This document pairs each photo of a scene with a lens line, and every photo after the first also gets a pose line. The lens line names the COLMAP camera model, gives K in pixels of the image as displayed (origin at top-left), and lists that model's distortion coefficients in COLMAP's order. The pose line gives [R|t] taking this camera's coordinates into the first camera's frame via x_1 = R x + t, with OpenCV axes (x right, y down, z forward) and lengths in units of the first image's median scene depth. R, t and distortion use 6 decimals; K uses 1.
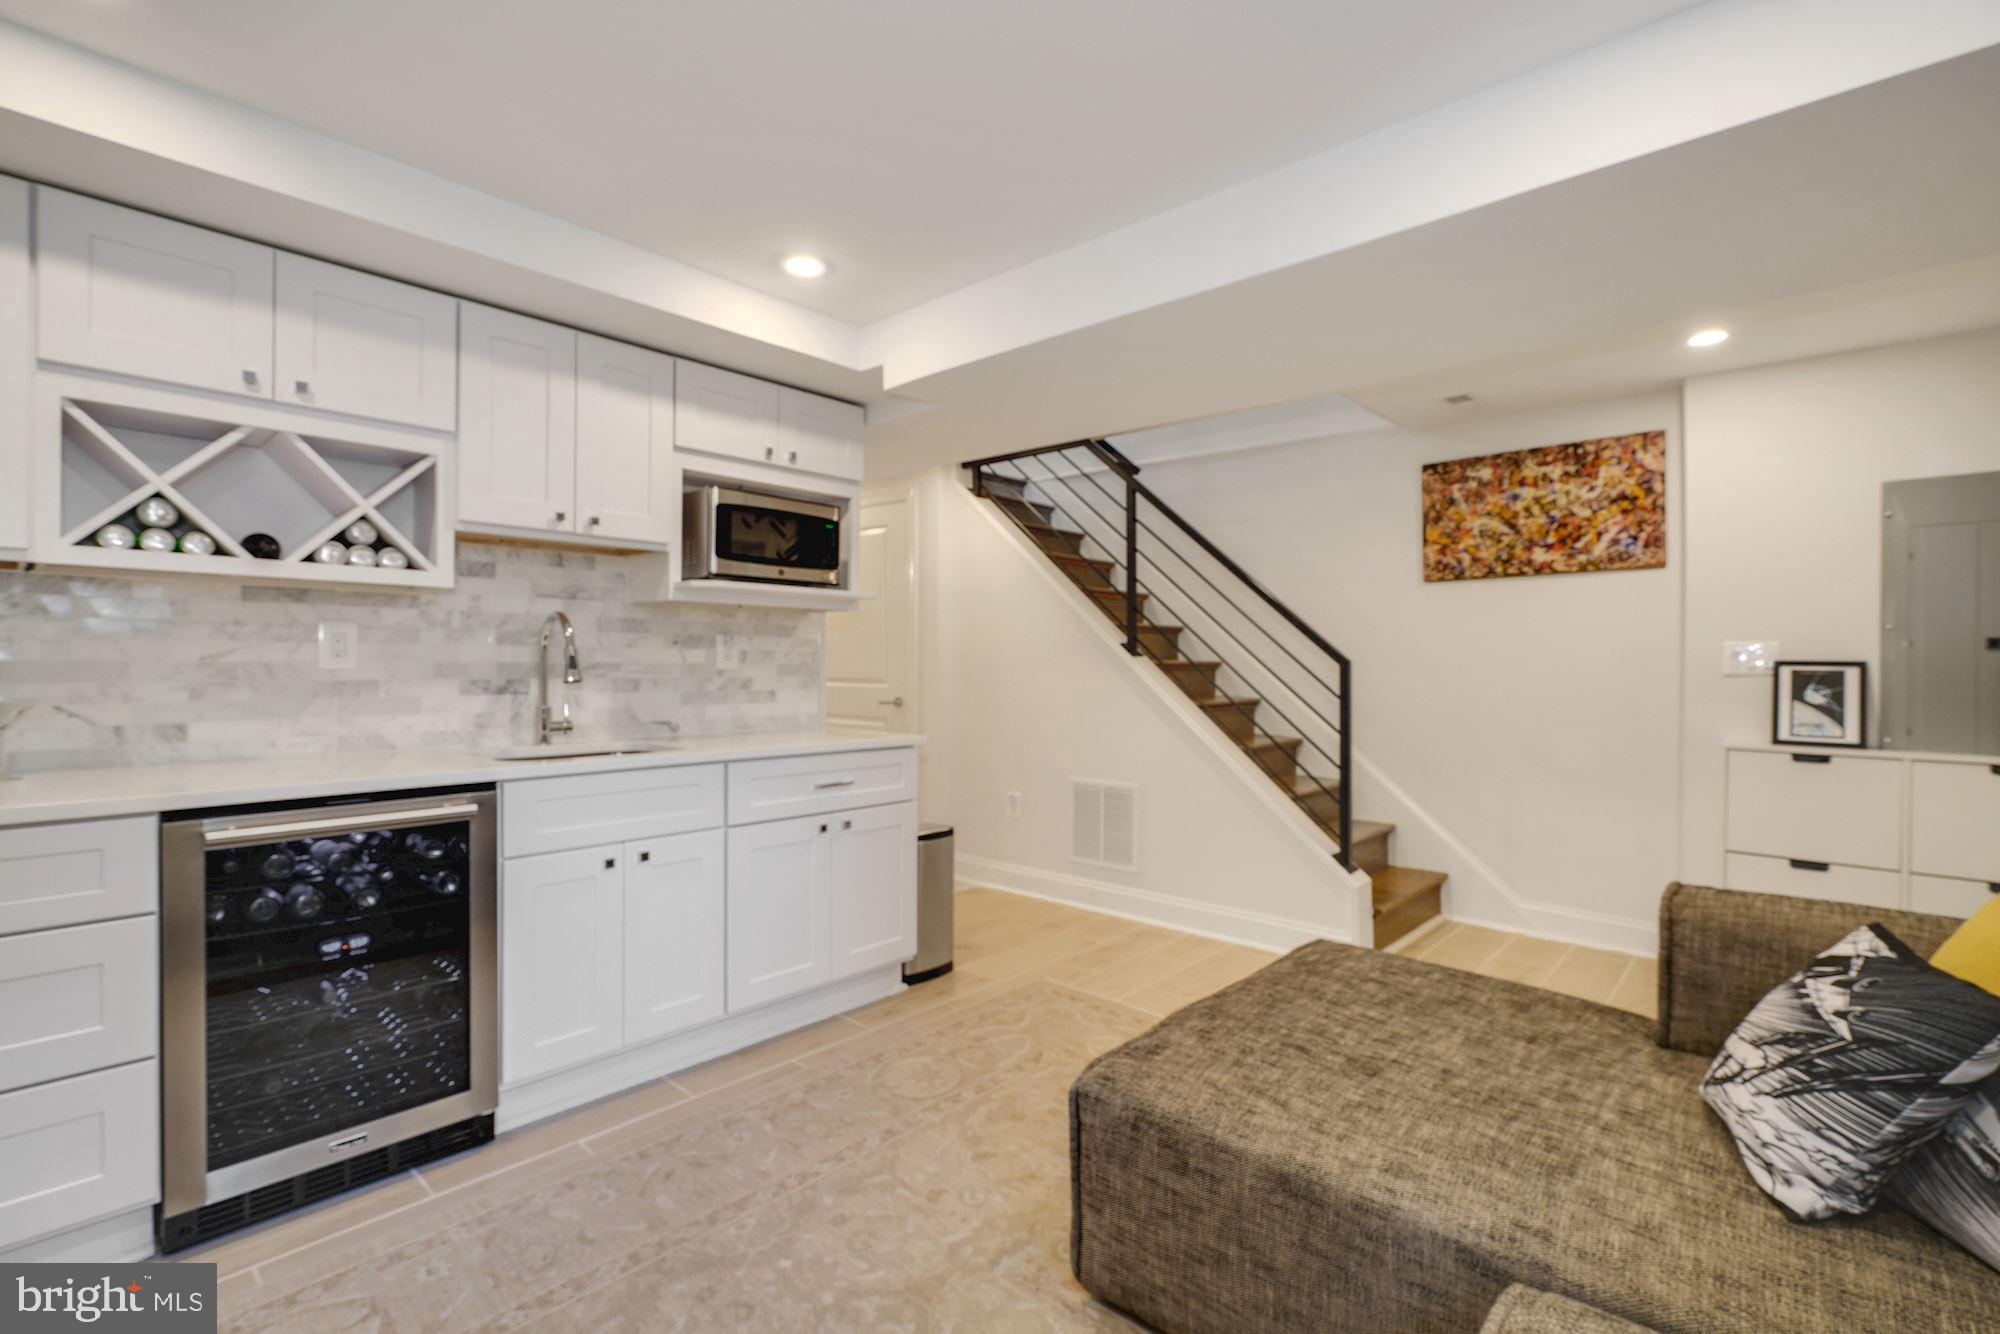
lens RADIAL K [[910.6, 0, 992.7], [0, 910.6, 670.1], [0, 0, 1]] dist [-0.004168, 0.000617]
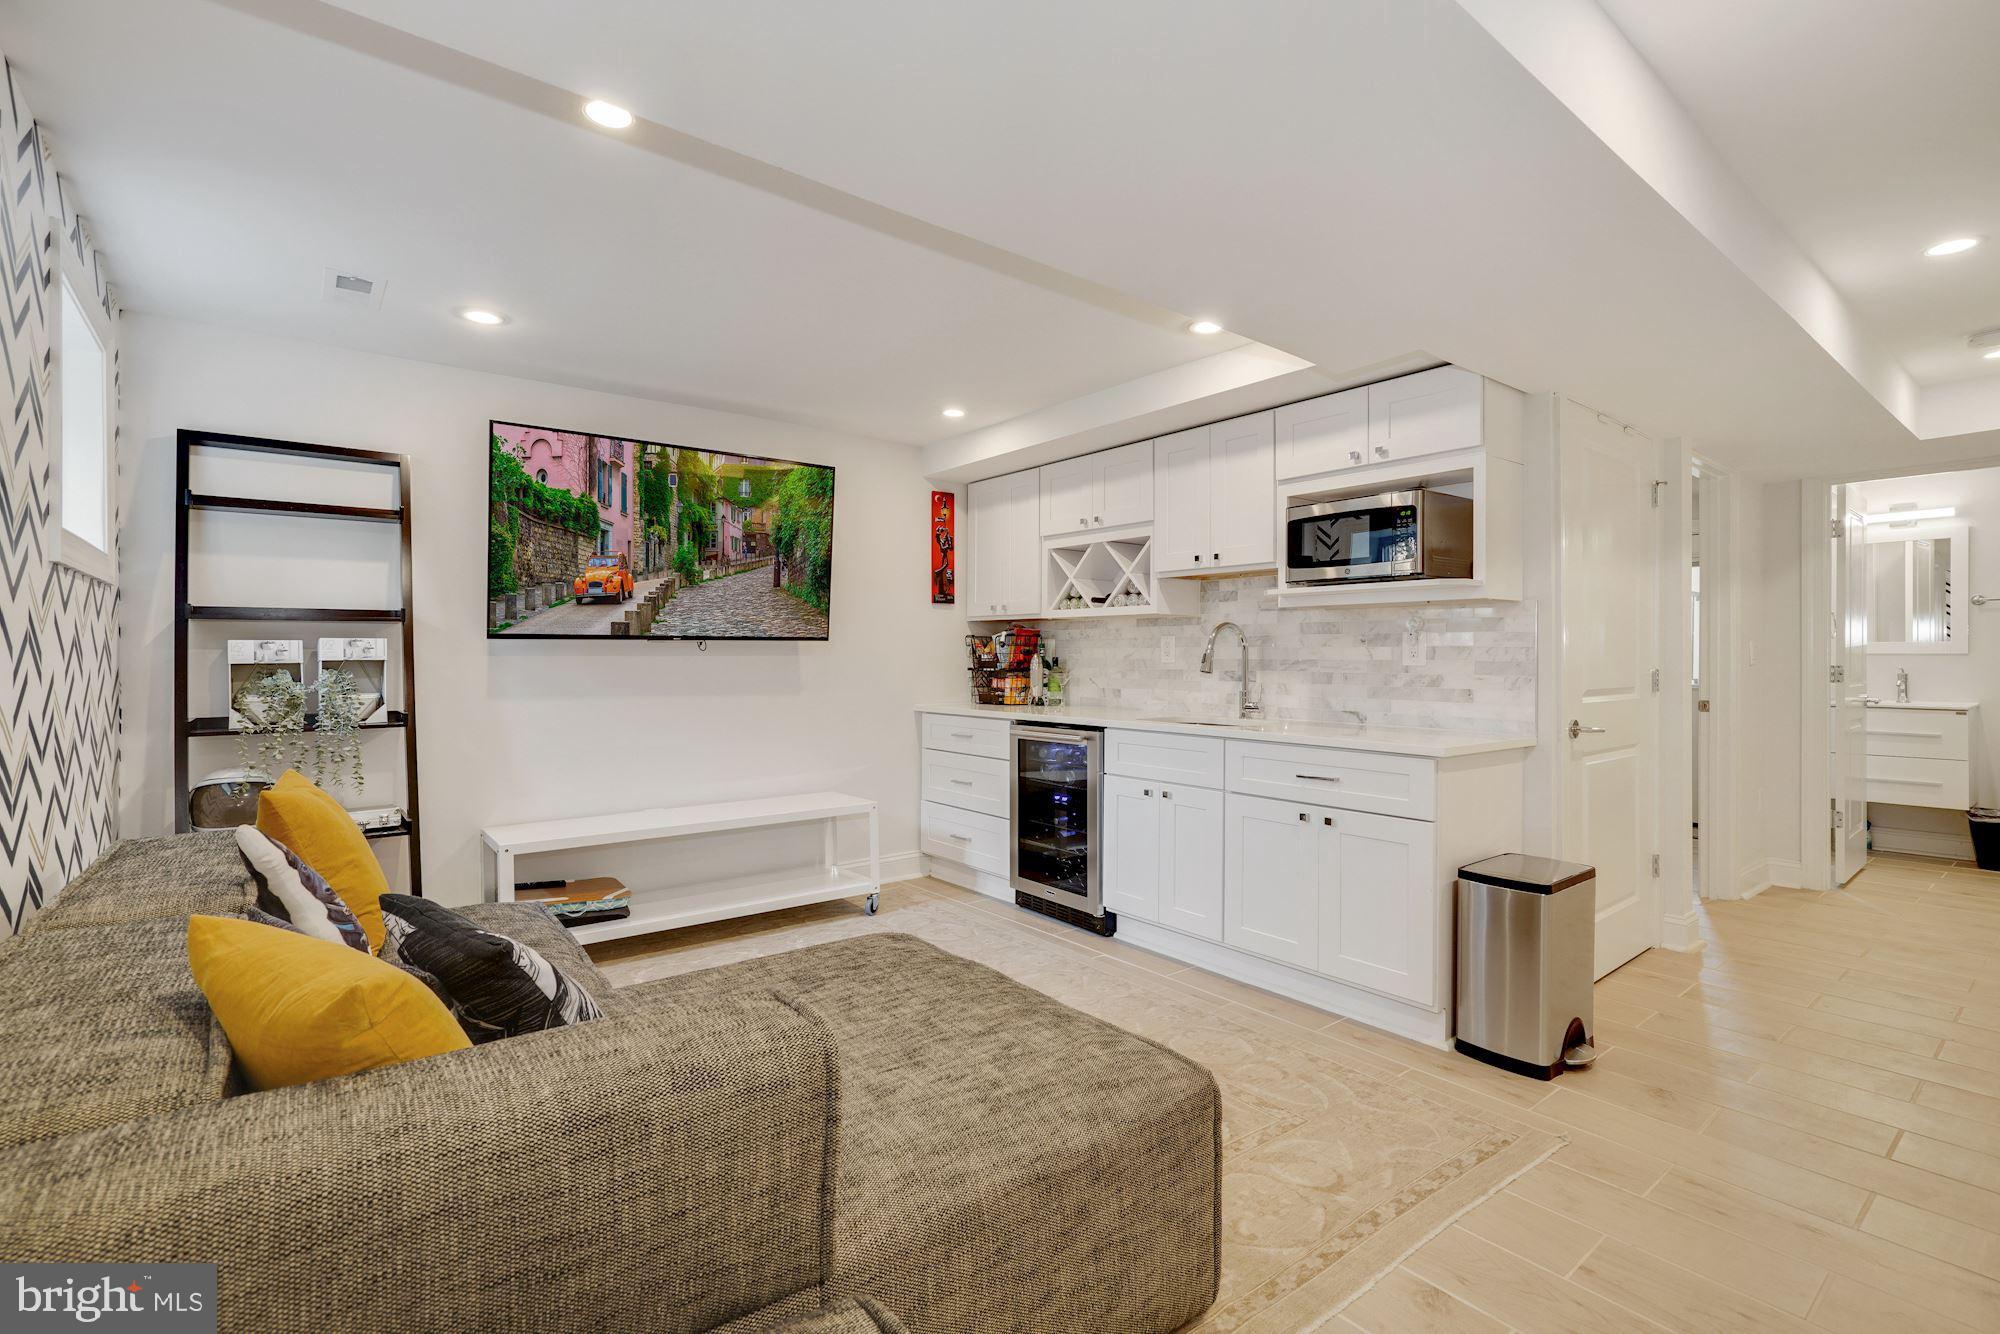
lens RADIAL K [[910.6, 0, 993.6], [0, 910.6, 658.3], [0, 0, 1]] dist [-0.004168, 0.000617]
pose [[-0.174733, -0.004208, -0.984607, 0.961360], [-0.012488, 0.999920, -0.002058, -0.002076], [0.984537, 0.011936, -0.174772, 0.883777]]
